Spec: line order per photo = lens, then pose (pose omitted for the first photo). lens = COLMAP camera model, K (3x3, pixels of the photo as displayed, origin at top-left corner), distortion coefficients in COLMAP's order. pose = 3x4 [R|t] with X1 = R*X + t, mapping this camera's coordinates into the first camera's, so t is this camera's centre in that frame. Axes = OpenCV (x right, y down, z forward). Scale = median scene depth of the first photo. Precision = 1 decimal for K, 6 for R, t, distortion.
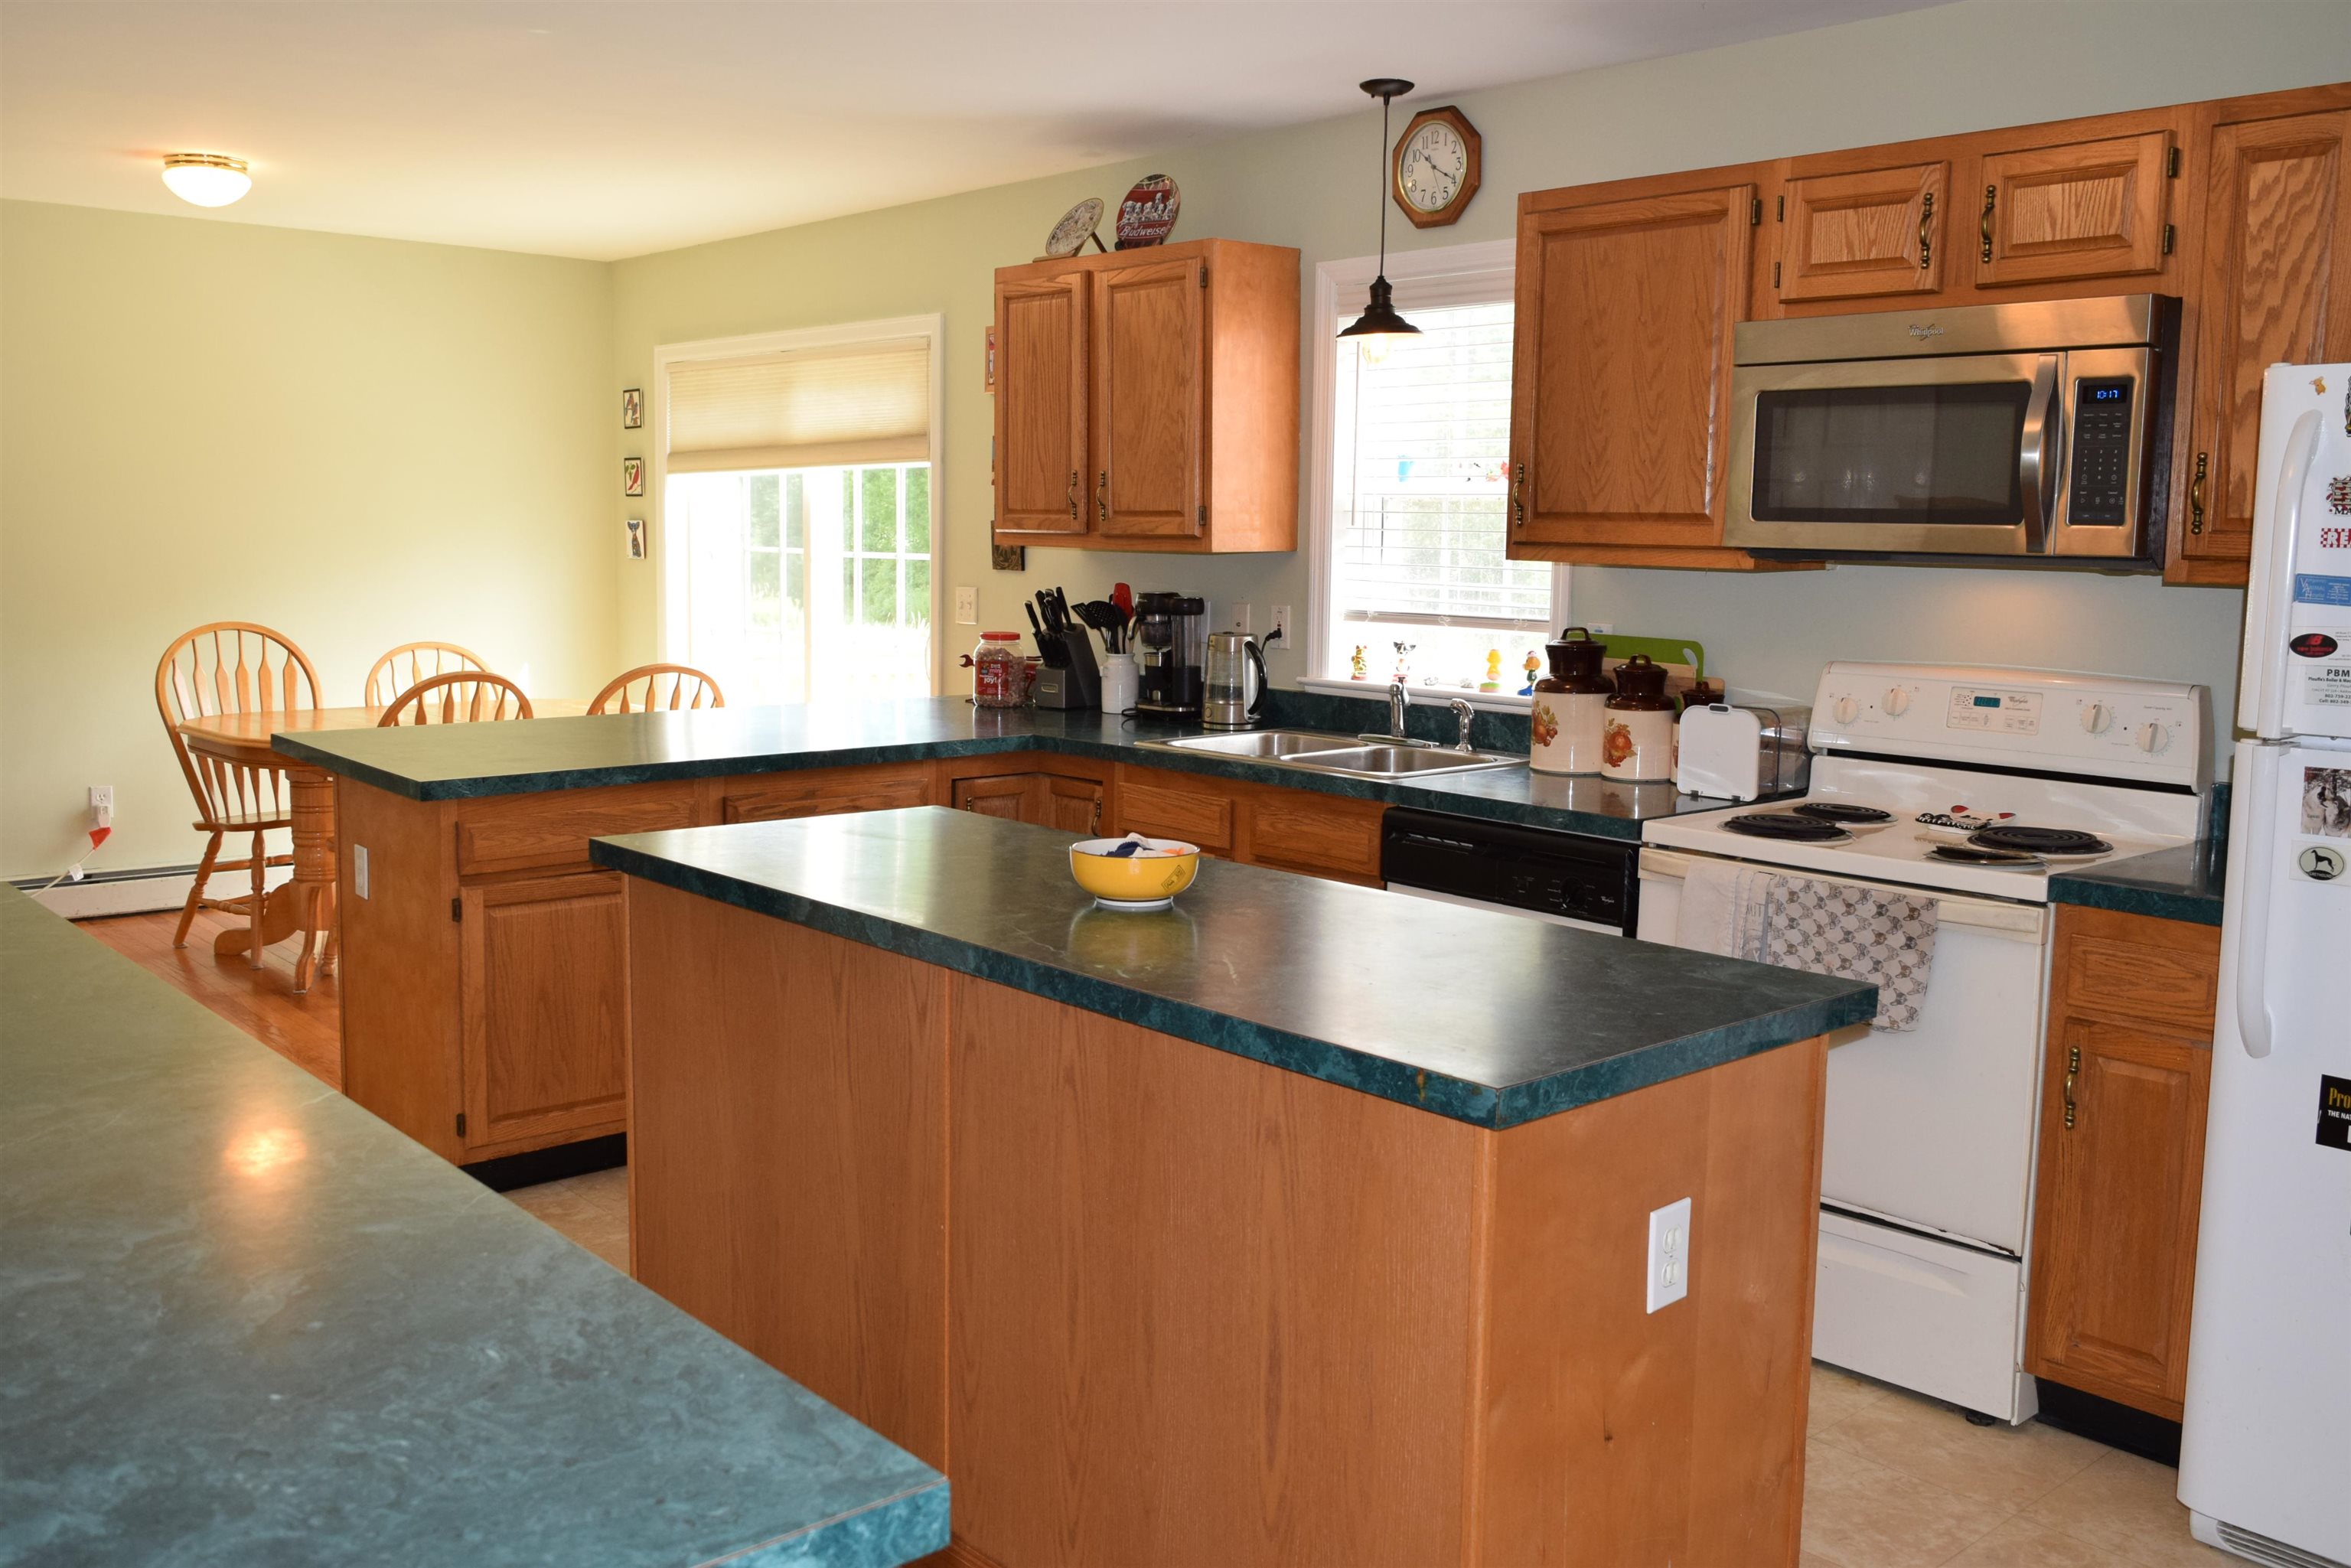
lens RADIAL K [[2005.6, 0, 1175.5], [0, 2005.6, 784.0], [0, 0, 1]] dist [0.000485, -0.001247]
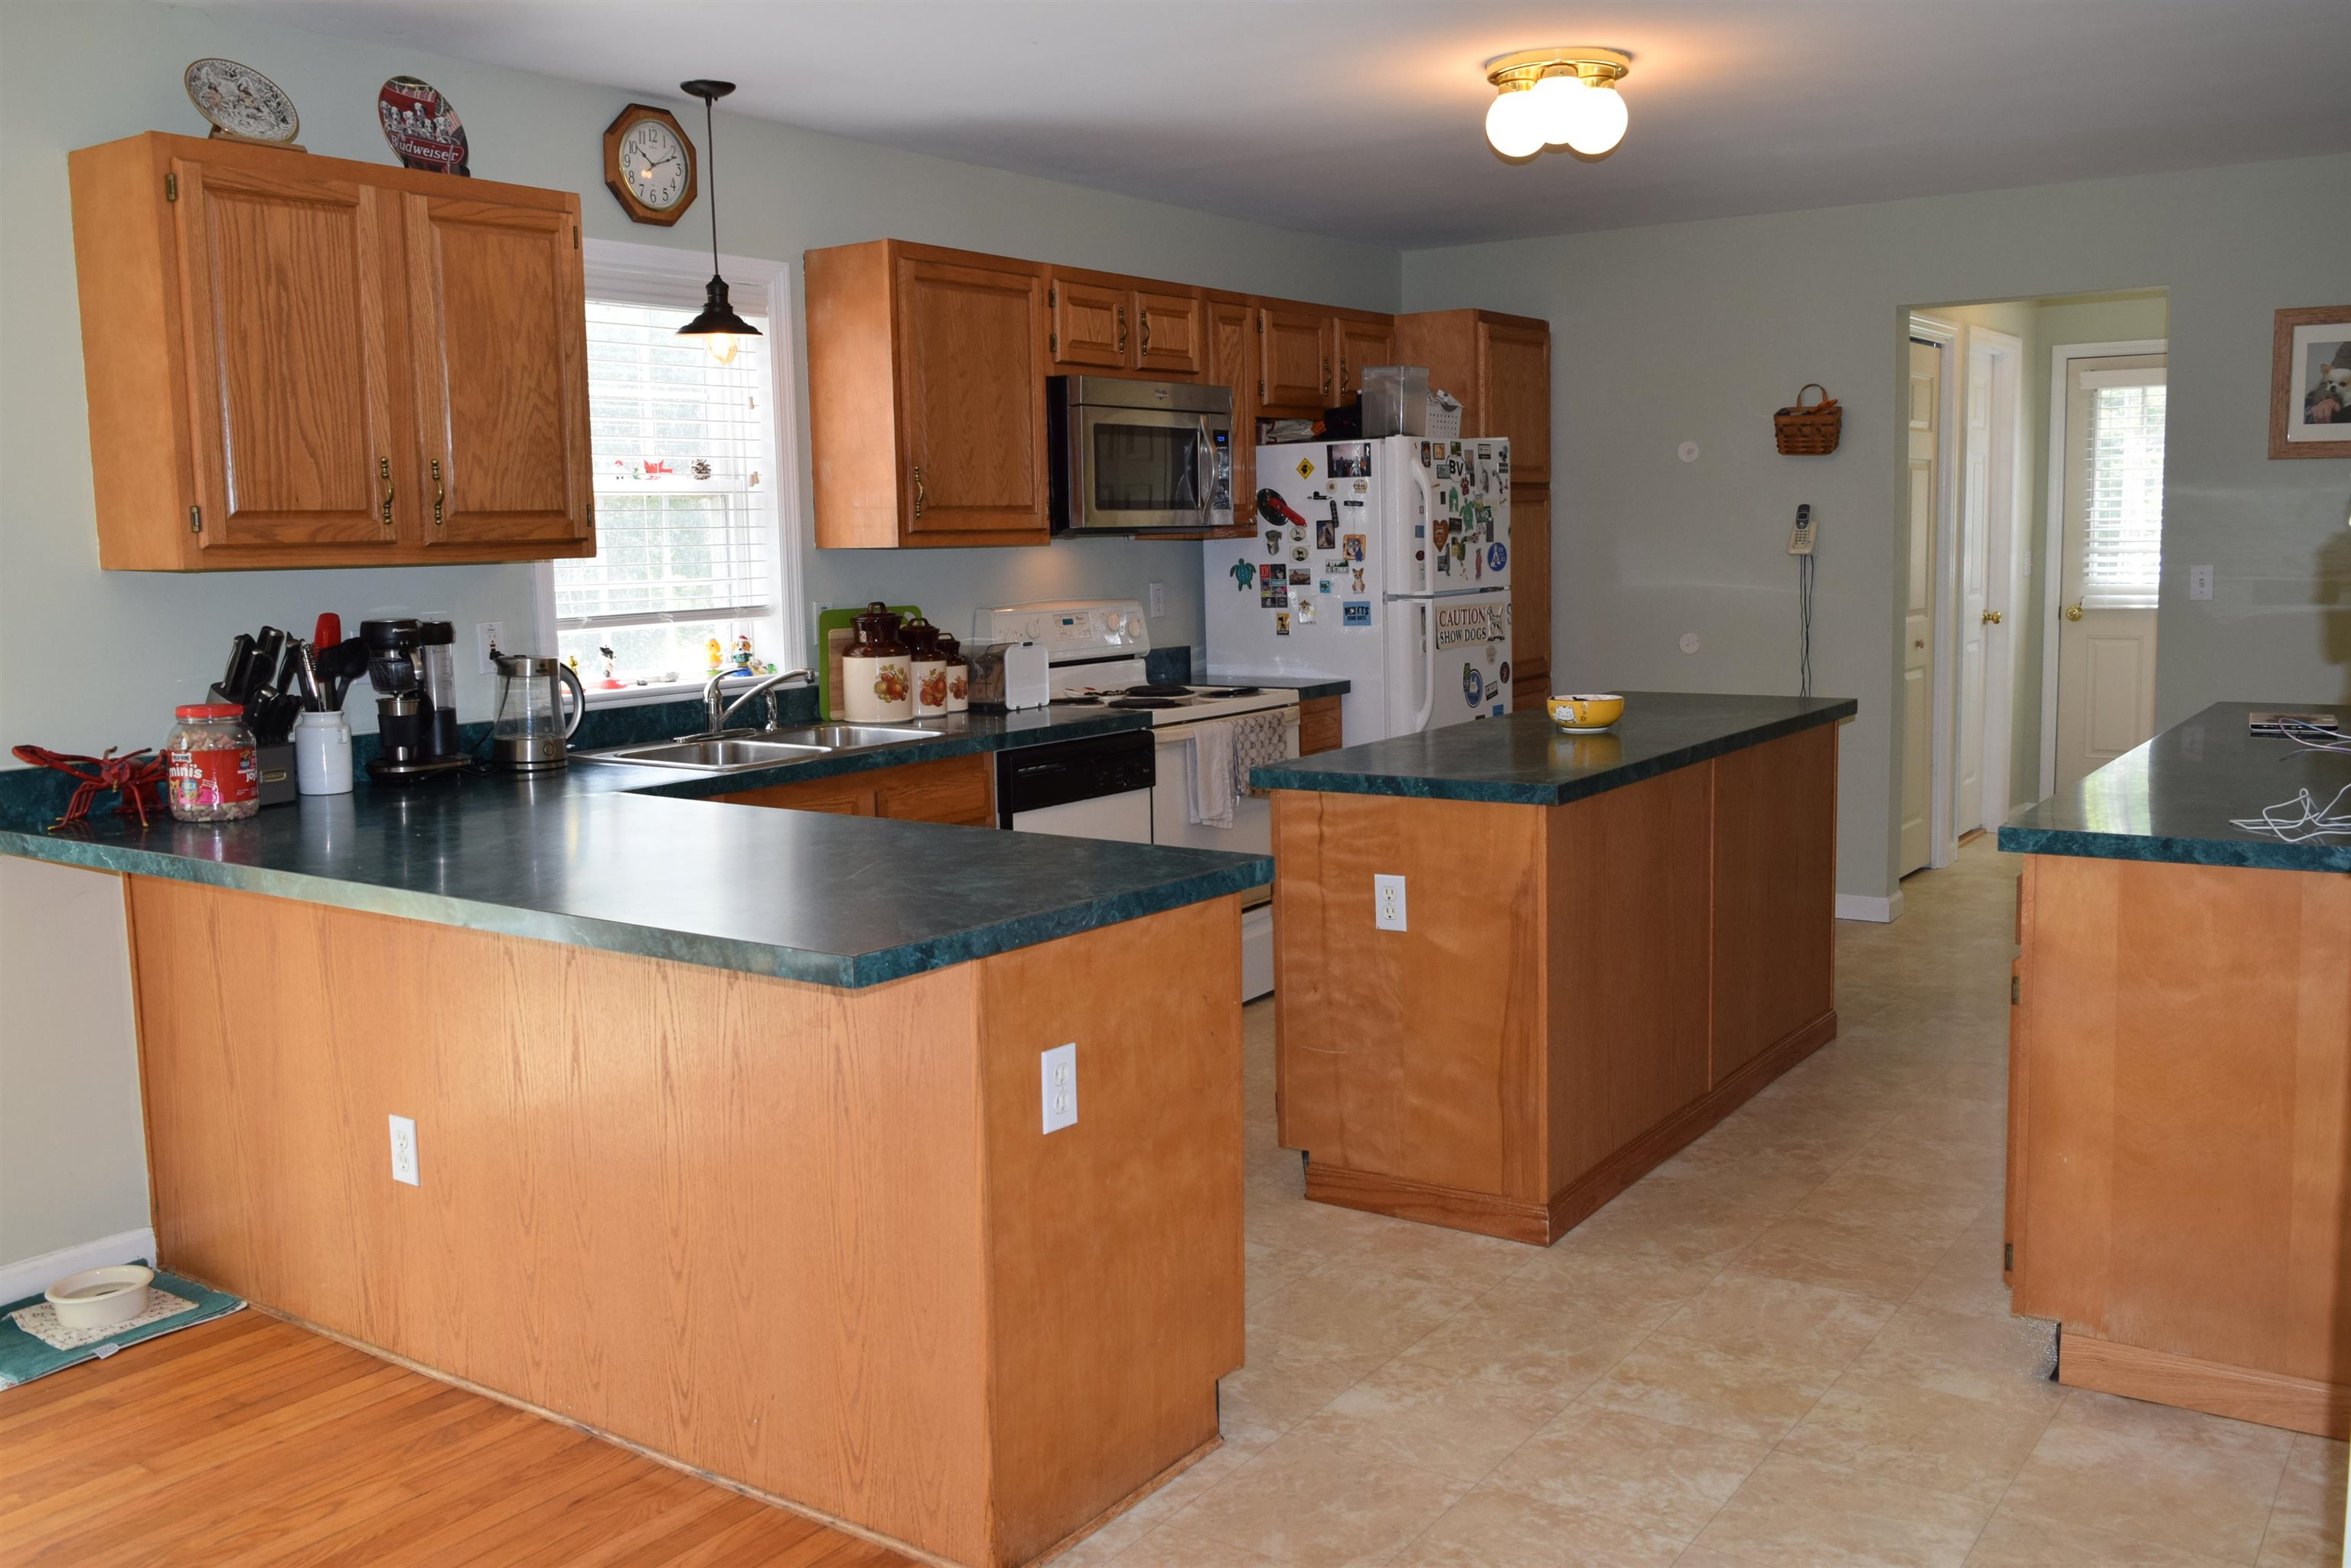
lens RADIAL K [[2075.6, 0, 1175.5], [0, 2075.6, 784.0], [0, 0, 1]] dist [-0.006715, -0.000181]
pose [[-0.243365, -0.131233, 0.961016, -0.964649], [0.141414, 0.975416, 0.169011, -0.143686], [-0.959571, 0.177033, -0.218824, 1.025933]]
